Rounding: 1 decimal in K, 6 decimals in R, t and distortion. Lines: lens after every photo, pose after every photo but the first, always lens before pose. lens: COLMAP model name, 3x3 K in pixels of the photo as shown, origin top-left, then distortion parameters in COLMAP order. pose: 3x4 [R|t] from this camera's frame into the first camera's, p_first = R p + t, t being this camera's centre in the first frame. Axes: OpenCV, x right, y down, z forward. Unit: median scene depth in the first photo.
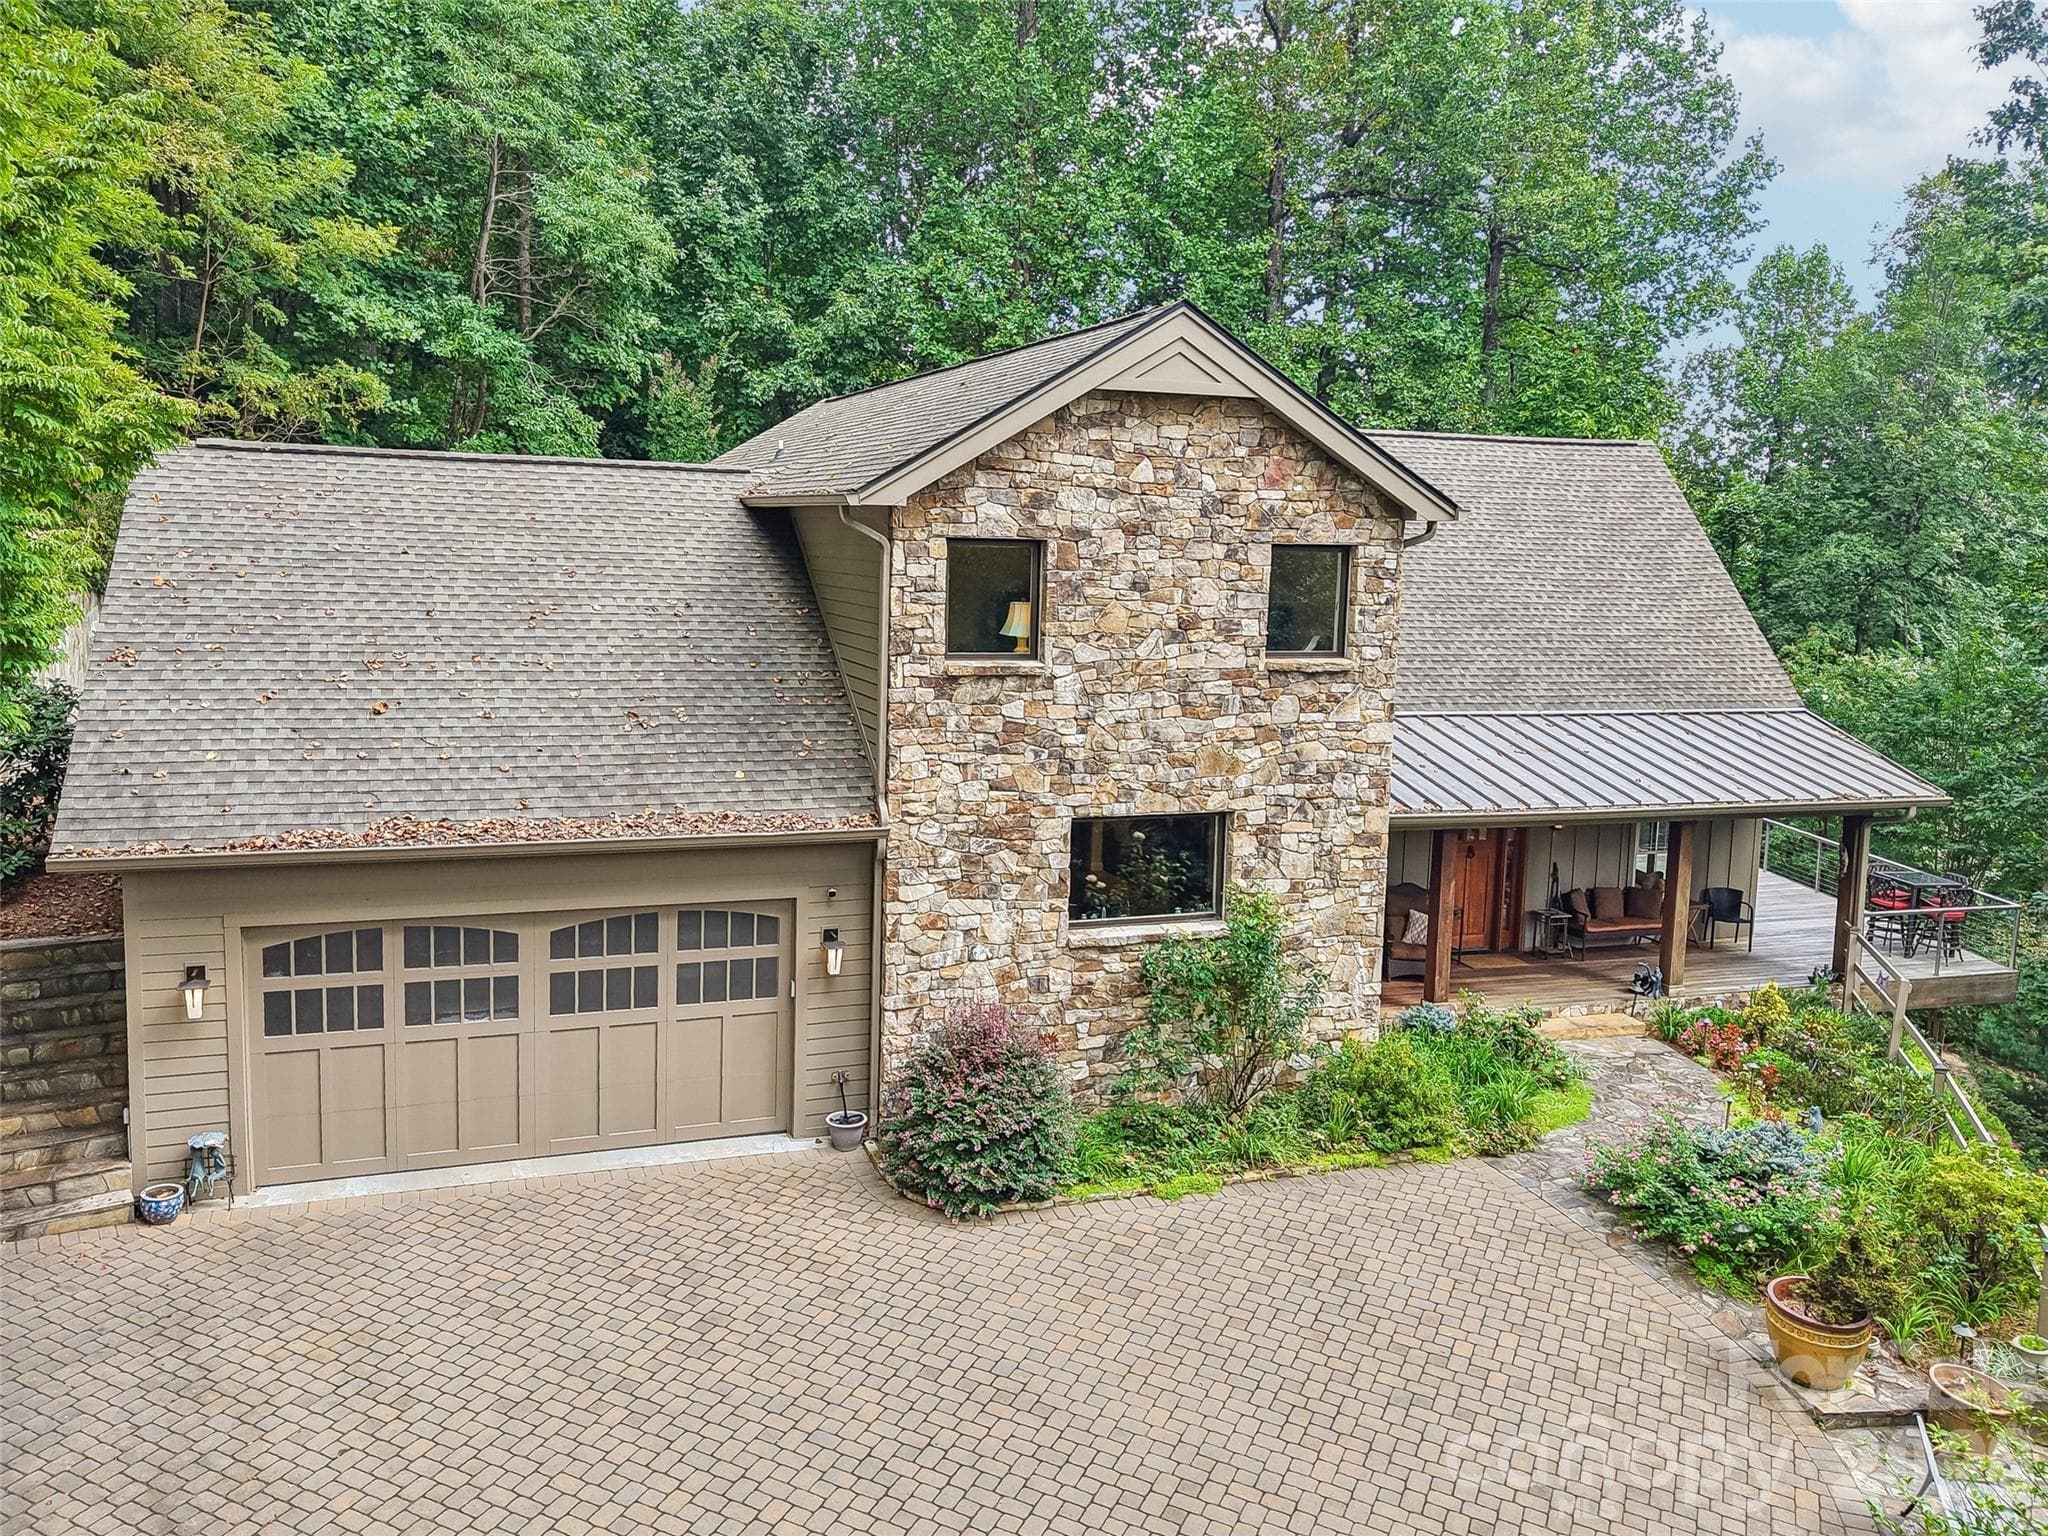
lens RADIAL K [[1451.3, 0, 845.8], [0, 1451.3, 744.4], [0, 0, 1]] dist [0.129698, -0.246128]
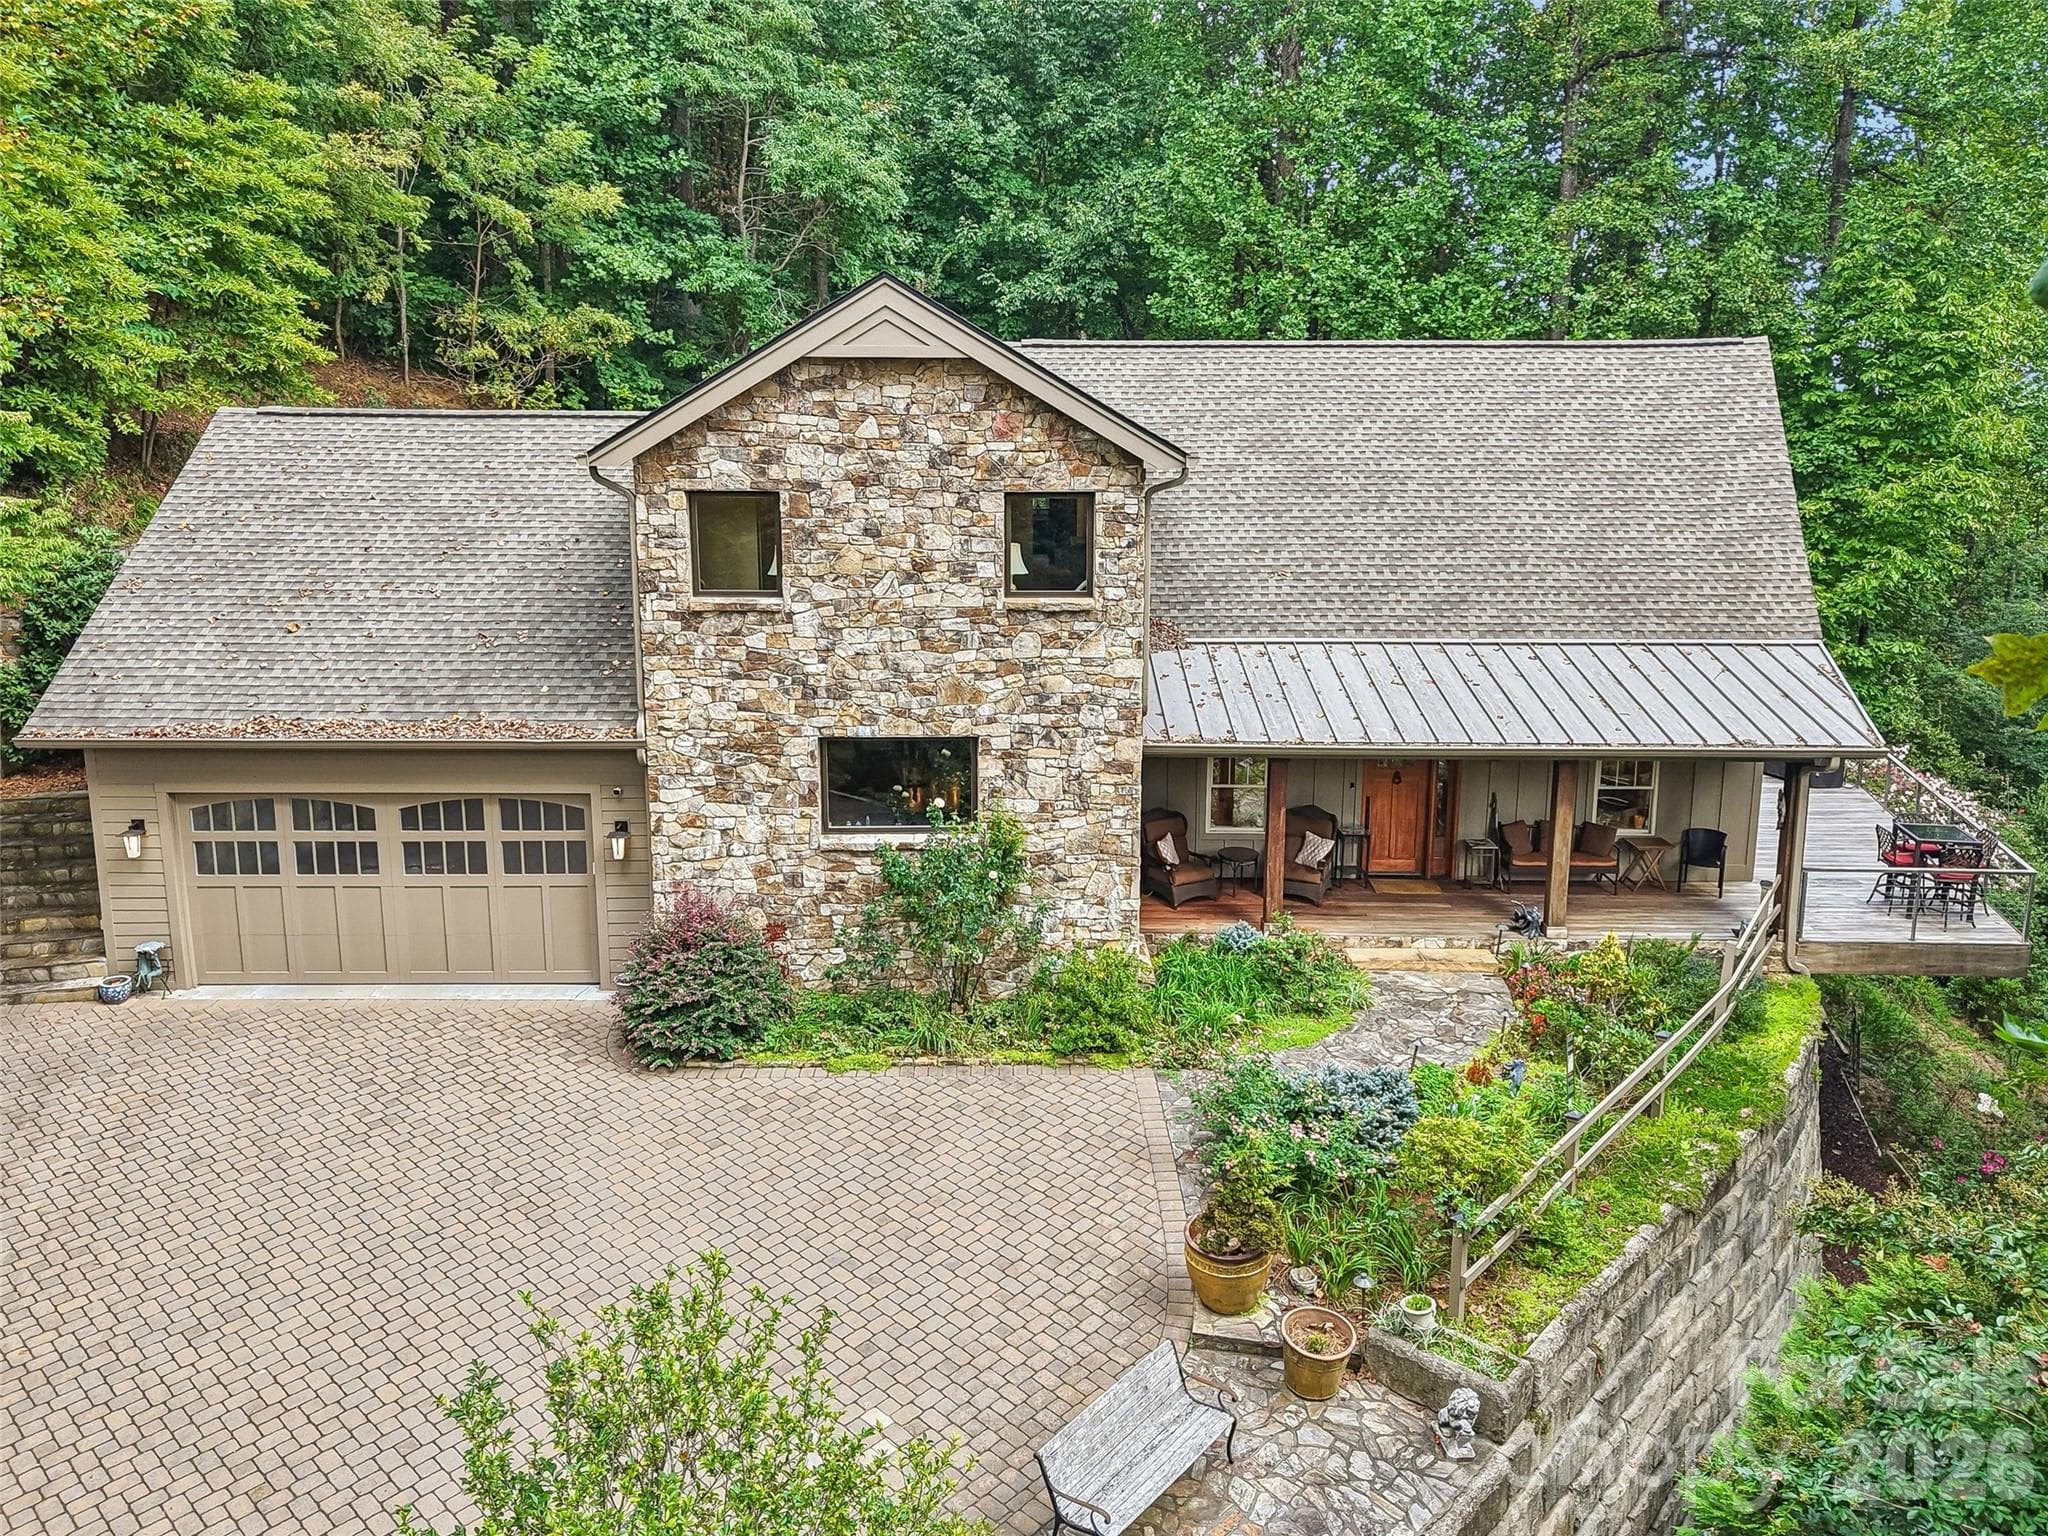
lens RADIAL K [[1408.3, 0, 991.7], [0, 1408.3, 715.6], [0, 0, 1]] dist [0.027121, -0.000230]
pose [[0.953272, 0.042762, -0.299071, 0.609960], [-0.019763, 0.996638, 0.079509, -0.055913], [0.301465, -0.069883, 0.950913, 0.000220]]
